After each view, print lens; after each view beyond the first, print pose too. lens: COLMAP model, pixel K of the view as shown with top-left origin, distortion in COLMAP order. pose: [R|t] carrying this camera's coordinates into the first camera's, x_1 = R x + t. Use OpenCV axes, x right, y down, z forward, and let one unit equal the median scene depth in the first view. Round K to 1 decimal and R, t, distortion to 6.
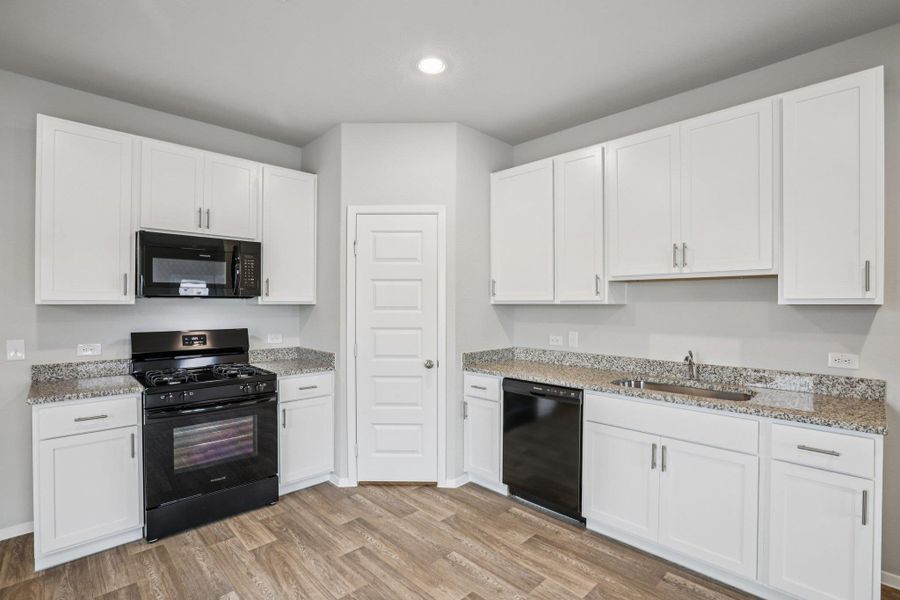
lens RADIAL K [[420.1, 0, 453.1], [0, 420.1, 306.7], [0, 0, 1]] dist [-0.037996, 0.011327]
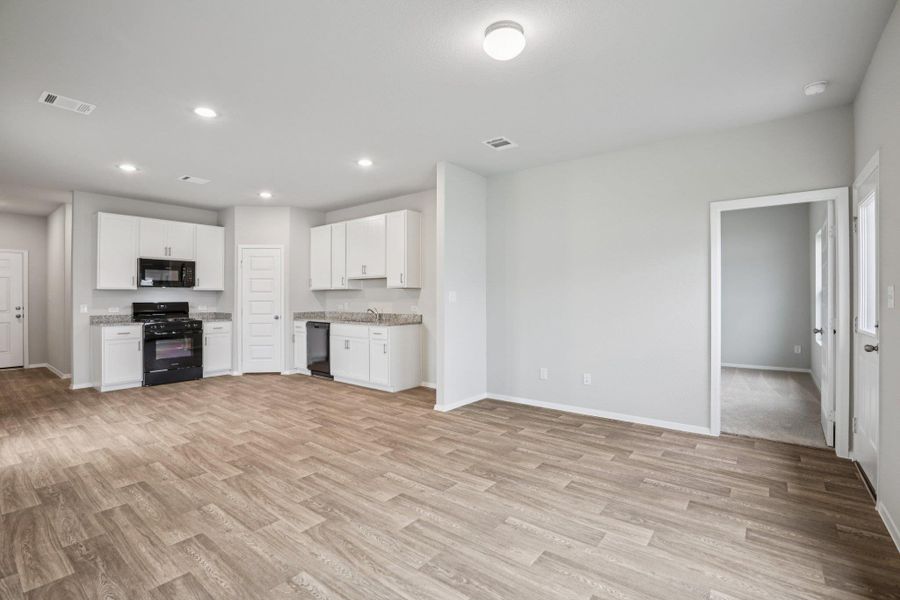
lens RADIAL K [[420.1, 0, 457.9], [0, 420.1, 295.7], [0, 0, 1]] dist [-0.037996, 0.011327]
pose [[0.992617, -0.003631, 0.121235, 0.692413], [0.005065, 0.999921, -0.011522, 0.060635], [-0.121184, 0.012051, 0.992557, -1.424406]]
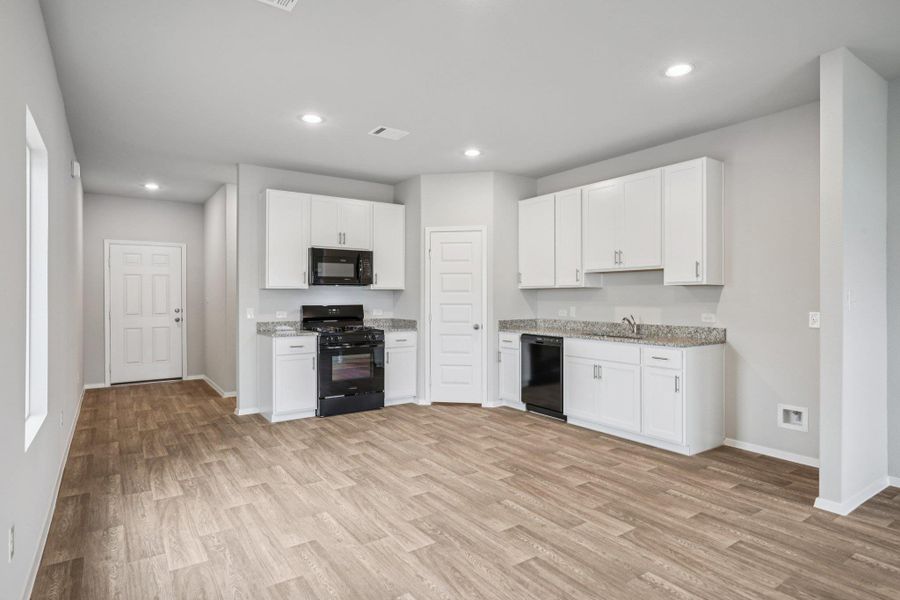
lens RADIAL K [[495.0, 0, 453.4], [0, 495.0, 295.9], [0, 0, 1]] dist [-0.007083, 0.001072]
pose [[0.985281, -0.003140, -0.170914, 0.196243], [0.001333, 0.999942, -0.010686, 0.045865], [0.170938, 0.010301, 0.985228, -0.934775]]
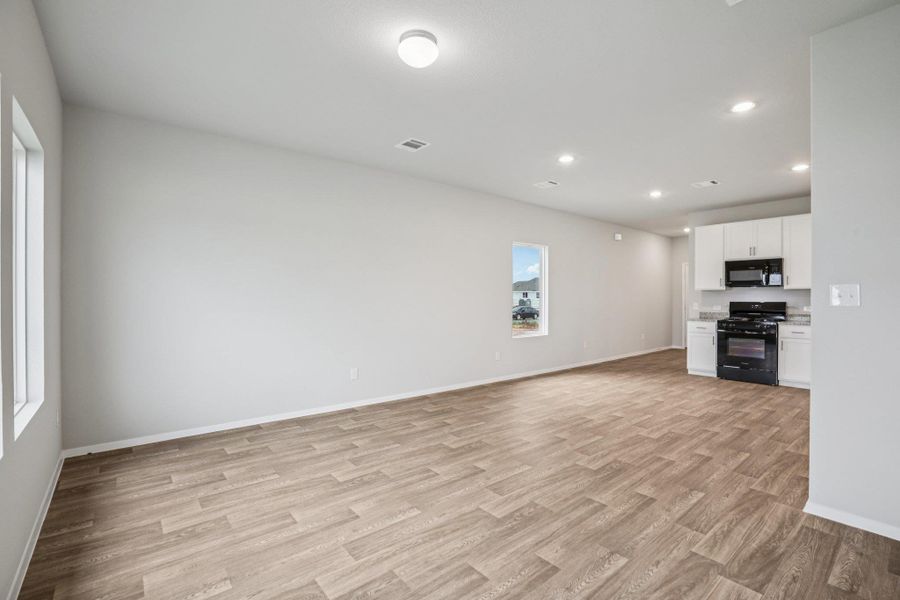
lens RADIAL K [[402.6, 0, 446.4], [0, 402.6, 300.5], [0, 0, 1]] dist [-0.018555, -0.000112]
pose [[-0.111865, 0.000497, -0.993723, 1.761996], [-0.003070, 0.999995, 0.000846, 0.058641], [0.993719, 0.003145, -0.111863, -0.410673]]
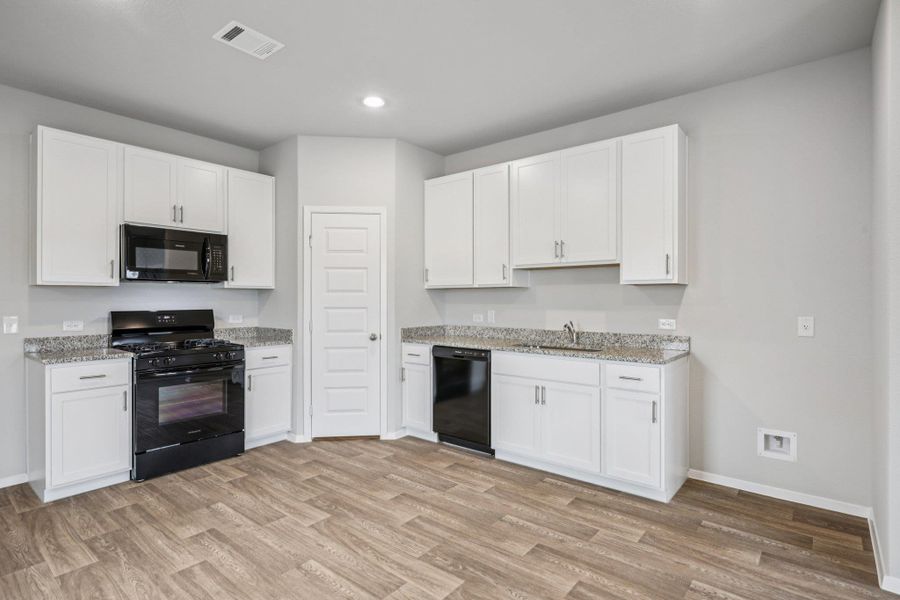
lens RADIAL K [[453.1, 0, 452.0], [0, 453.1, 299.5], [0, 0, 1]] dist [0.002961, -0.000335]
pose [[0.994134, -0.002613, 0.108126, 0.031729], [0.003251, 0.999978, -0.005727, 0.040283], [-0.108109, 0.006045, 0.994121, -0.370631]]
